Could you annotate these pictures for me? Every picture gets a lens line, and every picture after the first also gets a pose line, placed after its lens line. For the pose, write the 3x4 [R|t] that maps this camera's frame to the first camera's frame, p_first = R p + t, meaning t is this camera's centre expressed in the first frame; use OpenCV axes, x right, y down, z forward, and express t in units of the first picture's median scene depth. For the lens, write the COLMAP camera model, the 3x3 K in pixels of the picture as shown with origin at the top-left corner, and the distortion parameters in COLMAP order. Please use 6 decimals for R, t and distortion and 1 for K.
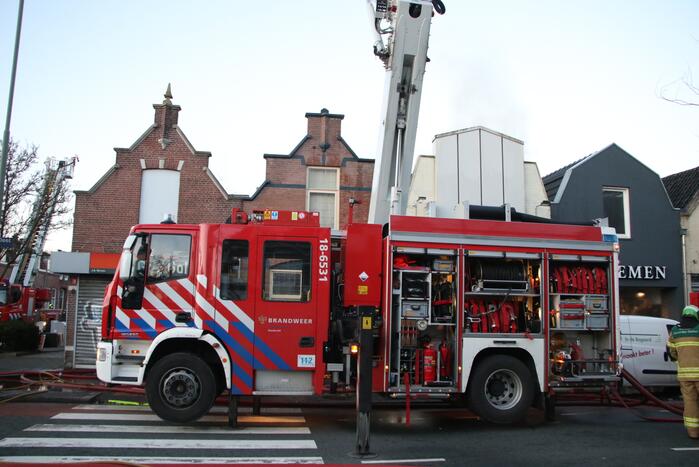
lens RADIAL K [[574.6, 0, 349.5], [0, 574.6, 233.5], [0, 0, 1]] dist [-0.203719, 0.211245]
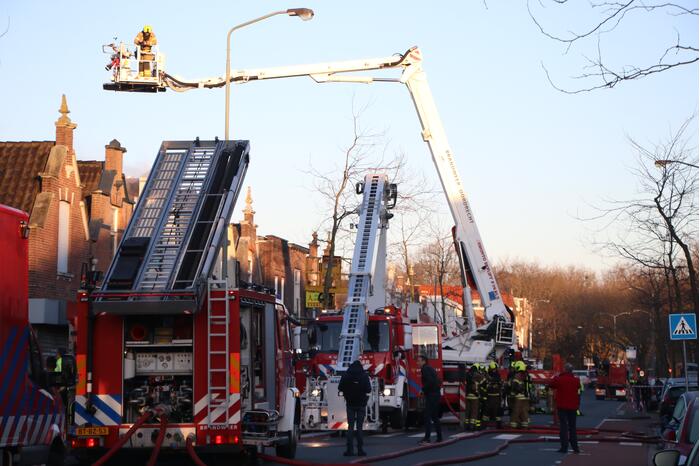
lens RADIAL K [[1975.2, 0, 350.0], [0, 1975.2, 233.0], [0, 0, 1]] dist [0.654353, 0.288626]
pose [[0.284826, 0.056237, 0.956928, -3.016600], [-0.139583, 0.990071, -0.016639, -0.073961], [-0.948362, -0.128832, 0.289847, -0.293930]]
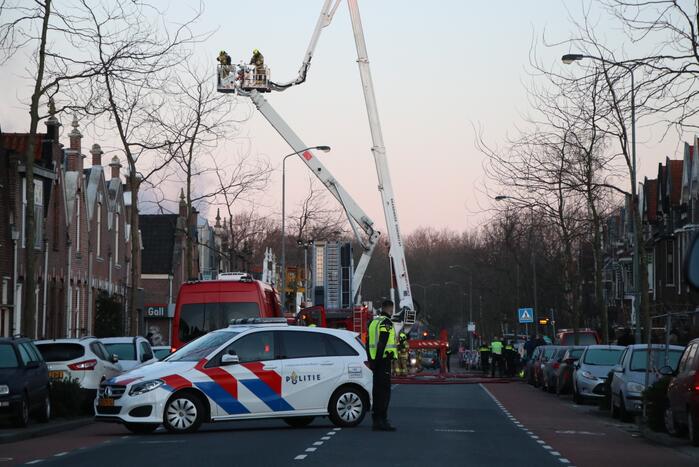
lens RADIAL K [[2442.9, 0, 349.5], [0, 2442.9, 233.5], [0, 0, 1]] dist [0.762526, 0.332544]
pose [[0.174268, 0.032946, 0.984147, -6.577942], [-0.133528, 0.990999, -0.009531, -0.144683], [-0.975603, -0.129750, 0.177099, -0.596200]]
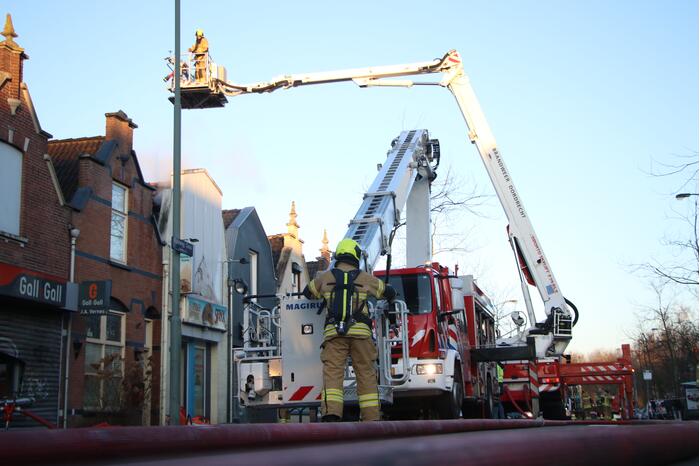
lens RADIAL K [[1004.1, 0, 350.0], [0, 1004.1, 233.0], [0, 0, 1]] dist [0.074115, 0.132063]
pose [[0.377875, 0.148387, 0.913888, -1.231169], [-0.095204, 0.988068, -0.121067, 0.096362], [-0.920949, -0.041258, 0.387493, 0.140029]]
